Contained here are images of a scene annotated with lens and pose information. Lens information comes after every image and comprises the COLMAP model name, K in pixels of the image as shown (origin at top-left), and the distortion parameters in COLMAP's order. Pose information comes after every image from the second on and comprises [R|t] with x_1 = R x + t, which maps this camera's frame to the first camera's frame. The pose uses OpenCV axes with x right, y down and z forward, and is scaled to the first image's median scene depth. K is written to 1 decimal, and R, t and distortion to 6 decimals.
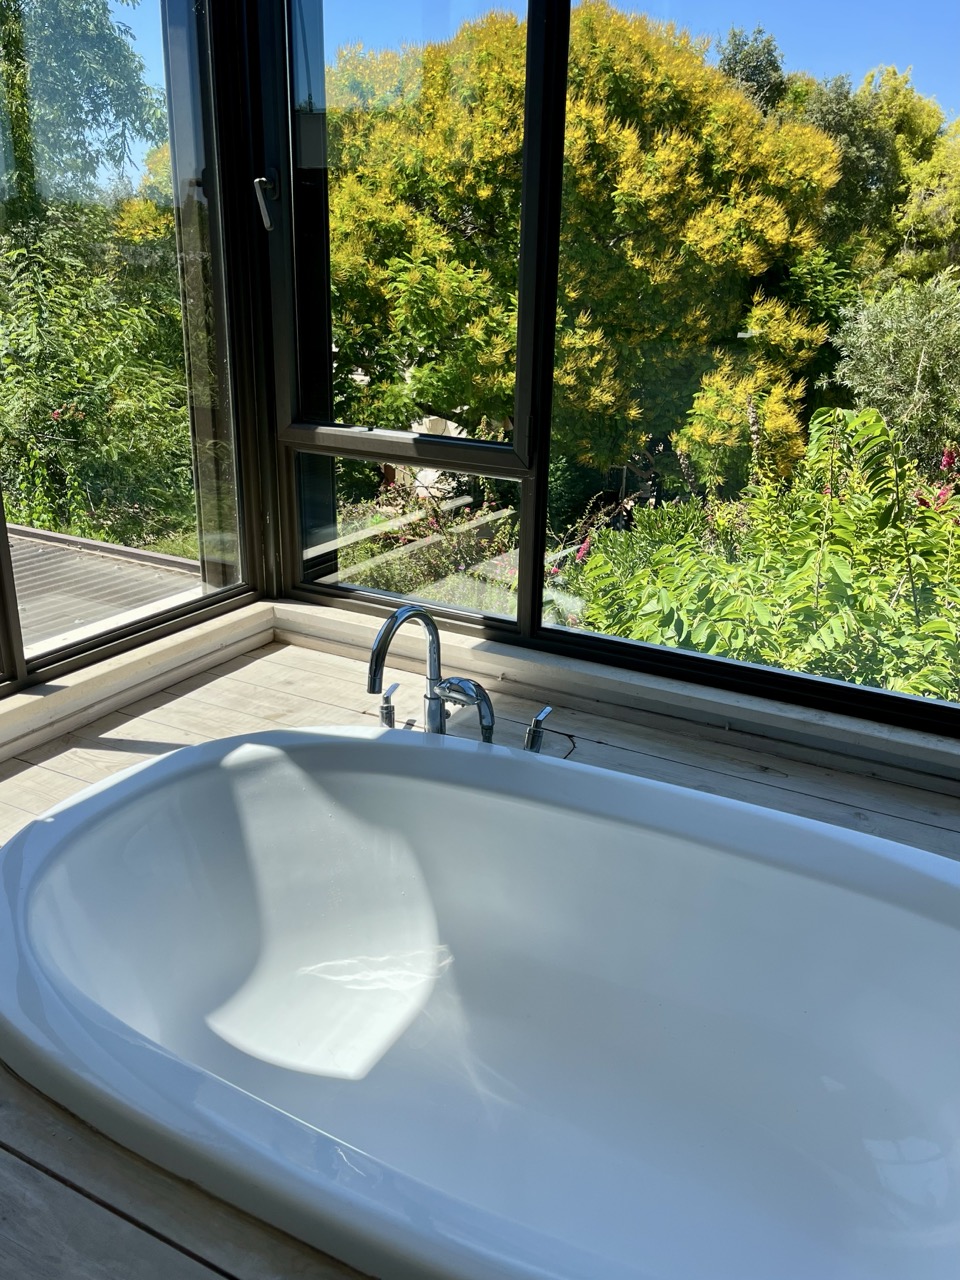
lens RADIAL K [[1108.1, 0, 480.0], [0, 1108.1, 640.0], [0, 0, 1]] dist [0.027239, -0.014147]
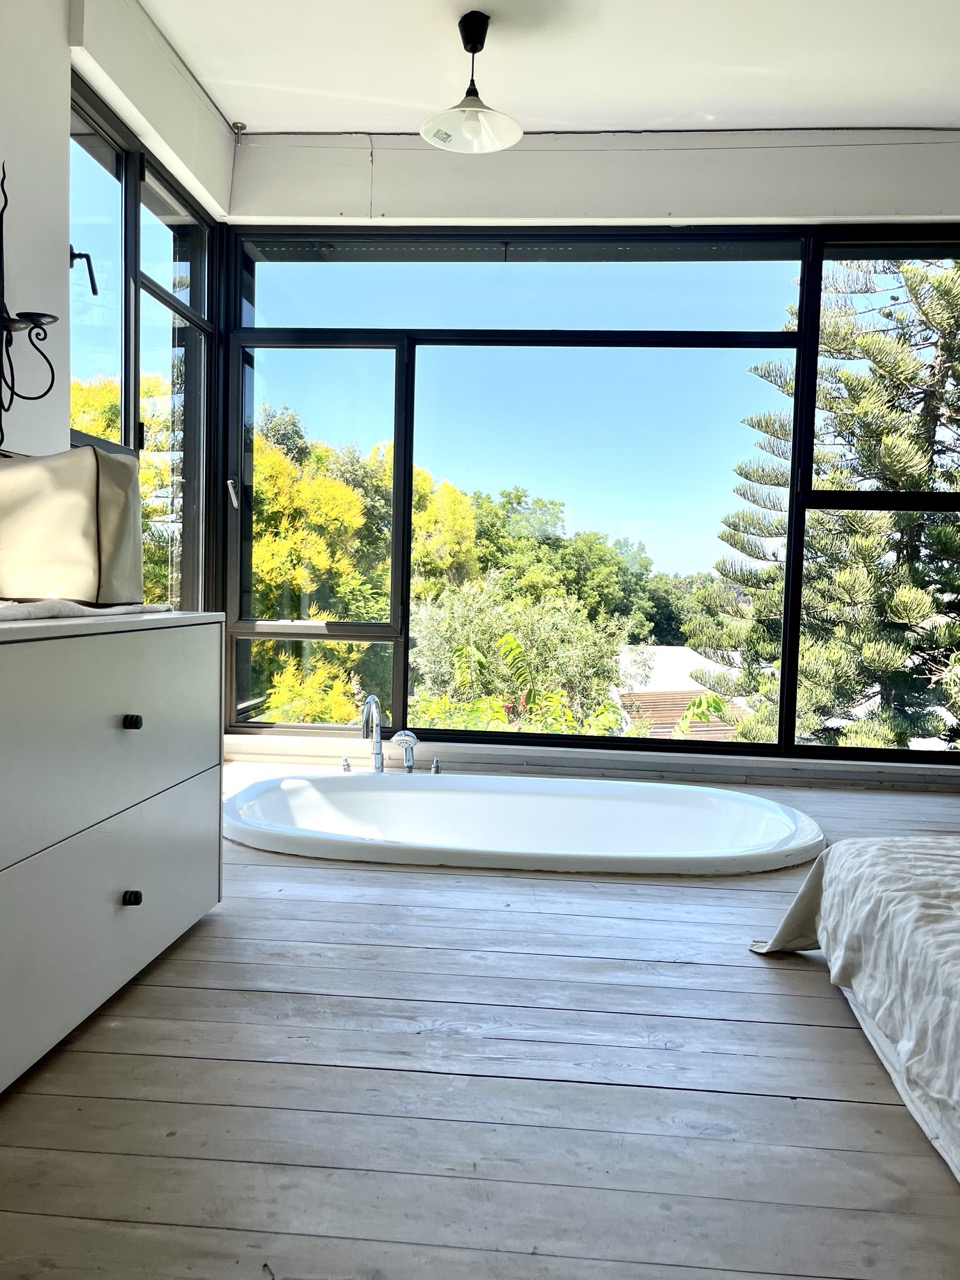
lens RADIAL K [[1108.1, 0, 480.0], [0, 1108.1, 640.0], [0, 0, 1]] dist [0.027239, -0.014147]
pose [[0.906738, -0.011924, 0.421525, -0.083705], [0.131741, 0.957578, -0.256298, 0.046445], [-0.400587, 0.287928, 0.869843, -0.085766]]
